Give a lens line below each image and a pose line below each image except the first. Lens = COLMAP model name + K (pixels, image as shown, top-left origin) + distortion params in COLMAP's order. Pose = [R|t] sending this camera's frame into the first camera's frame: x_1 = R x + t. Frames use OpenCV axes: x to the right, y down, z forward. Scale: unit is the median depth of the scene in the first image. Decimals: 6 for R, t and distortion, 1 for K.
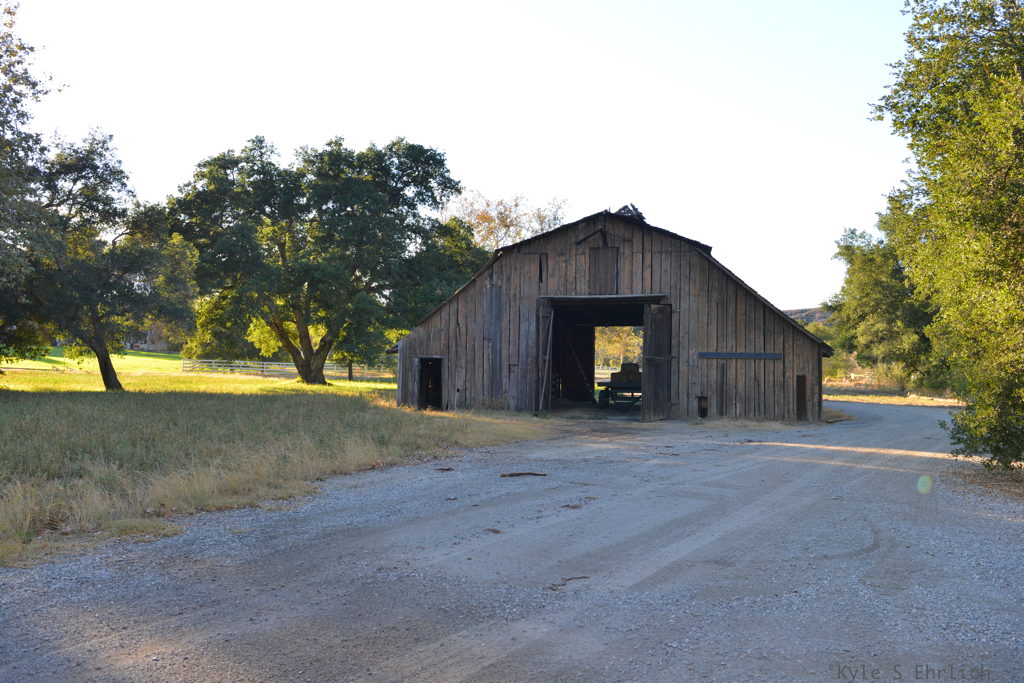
lens RADIAL K [[937.4, 0, 512.0], [0, 937.4, 341.5], [0, 0, 1]] dist [0.002768, 0.000314]
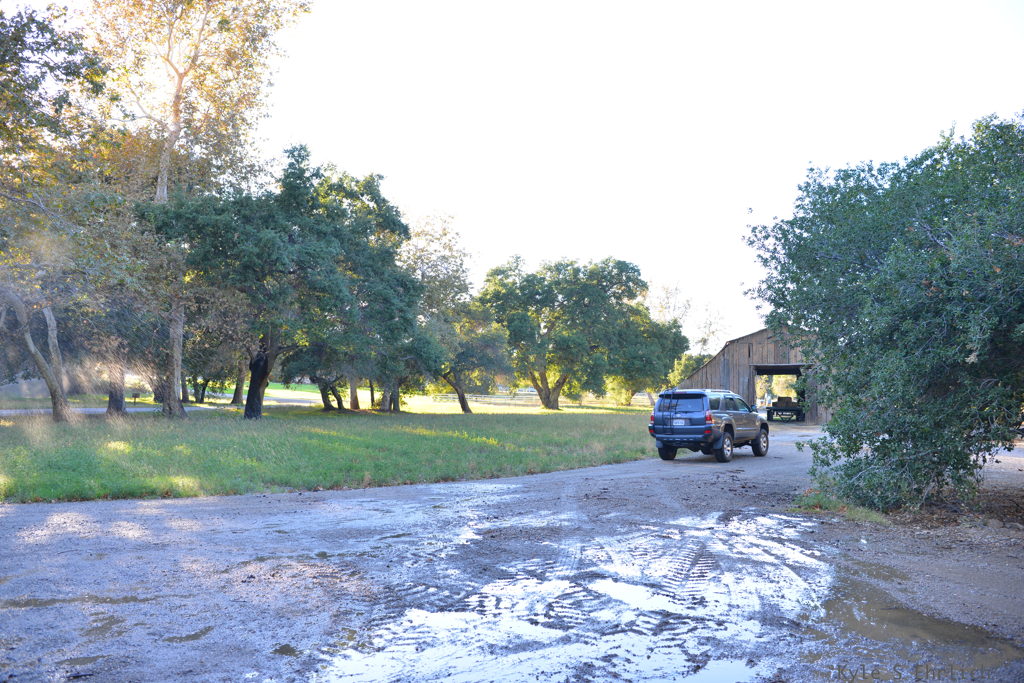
lens RADIAL K [[819.5, 0, 508.5], [0, 819.5, 339.8], [0, 0, 1]] dist [-0.056996, 0.048965]
pose [[0.995378, -0.010300, -0.095476, -0.315439], [0.006269, 0.999080, -0.042424, -0.029627], [0.095825, 0.041630, 0.994527, -0.793741]]
